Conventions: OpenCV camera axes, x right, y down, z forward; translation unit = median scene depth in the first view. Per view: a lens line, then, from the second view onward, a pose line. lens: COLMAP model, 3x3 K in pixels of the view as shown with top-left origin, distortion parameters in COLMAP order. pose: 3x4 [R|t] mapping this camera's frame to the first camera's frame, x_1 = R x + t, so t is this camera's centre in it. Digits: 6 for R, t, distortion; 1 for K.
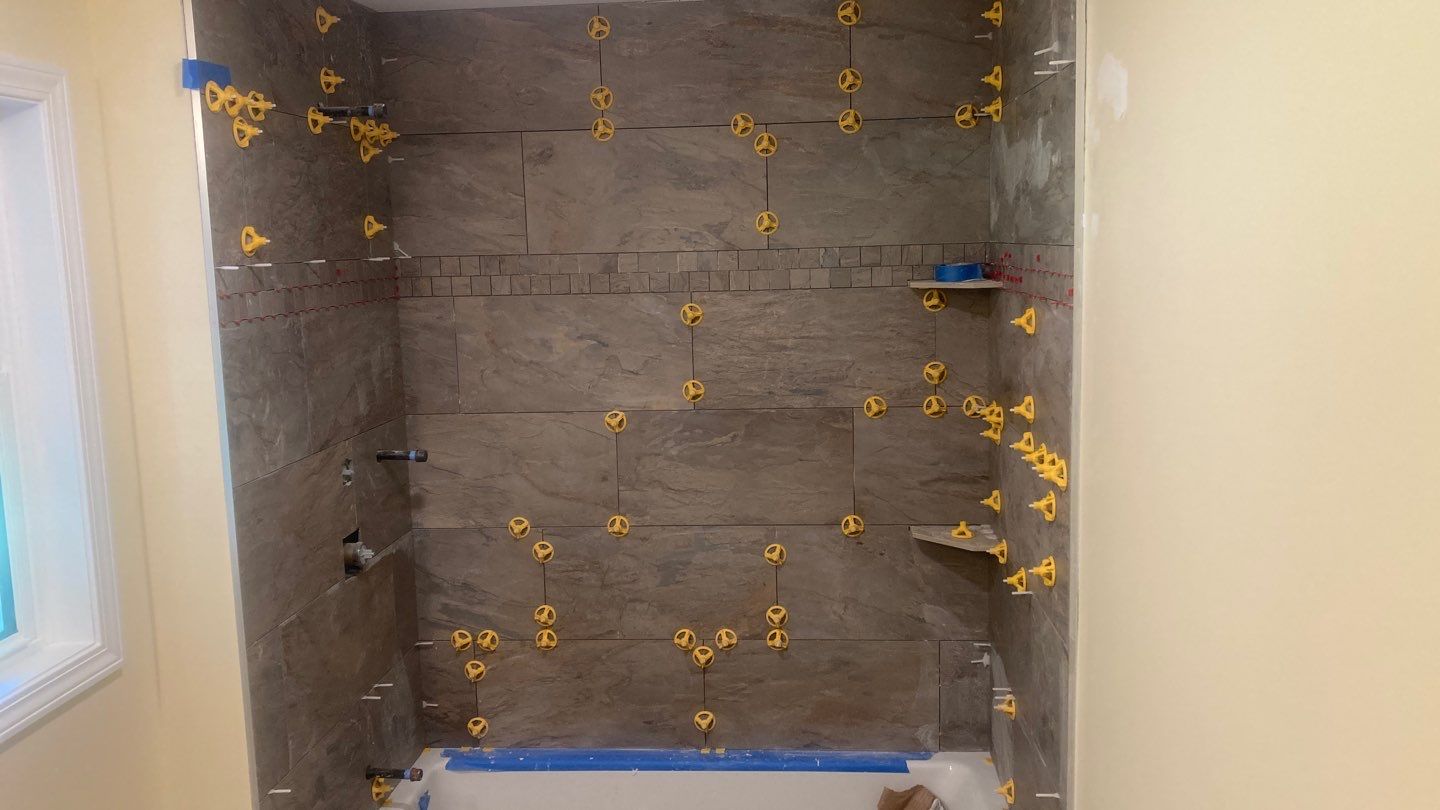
lens RADIAL K [[1172.7, 0, 720.0], [0, 1172.7, 405.0], [0, 0, 1]] dist [0.008452, -0.007740]
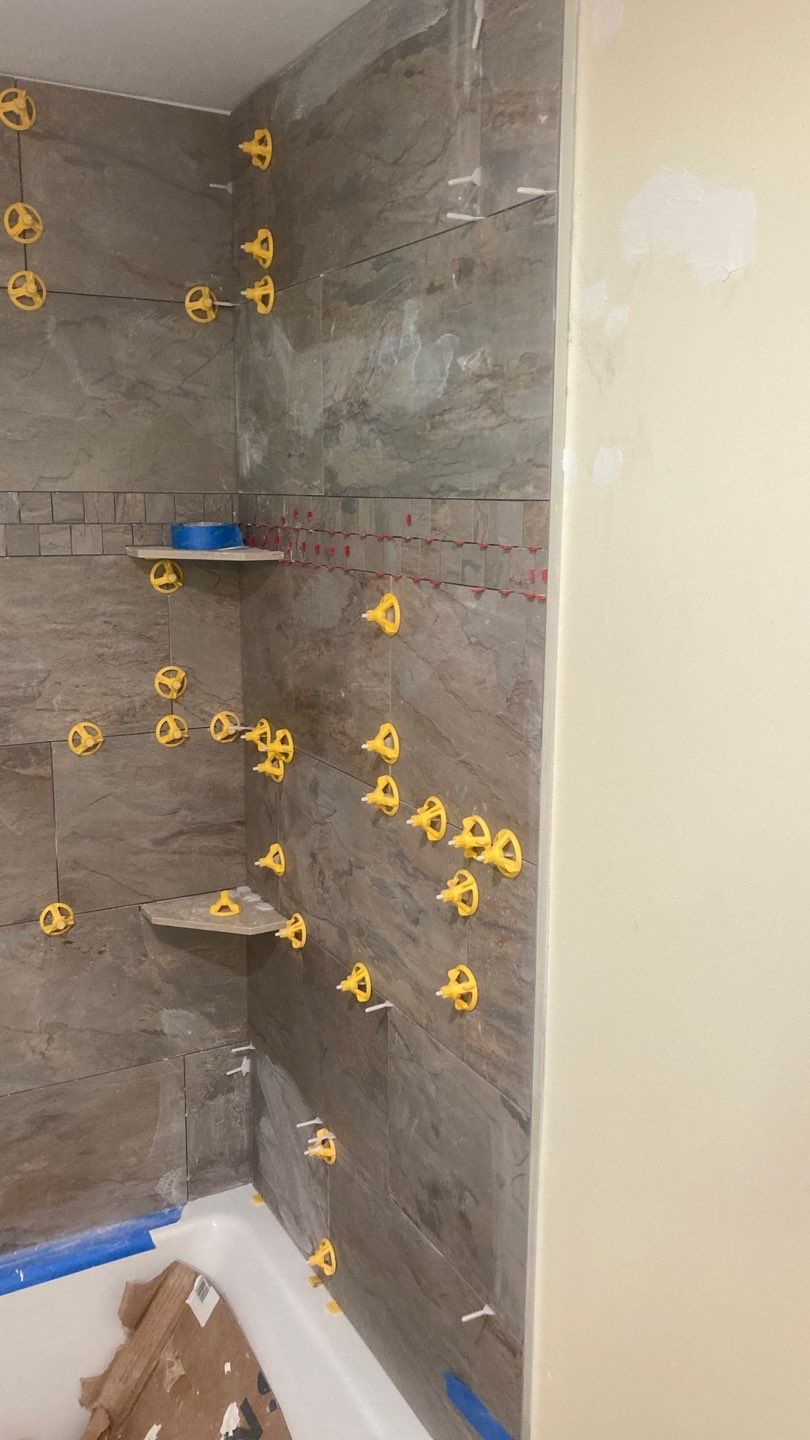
lens RADIAL K [[1172.7, 0, 405.0], [0, 1172.7, 720.0], [0, 0, 1]] dist [0.008452, -0.007740]
pose [[0.836676, -0.073506, 0.542743, -0.076527], [0.047034, 0.996935, 0.062512, -0.042265], [-0.545675, -0.026774, 0.837569, 0.353914]]
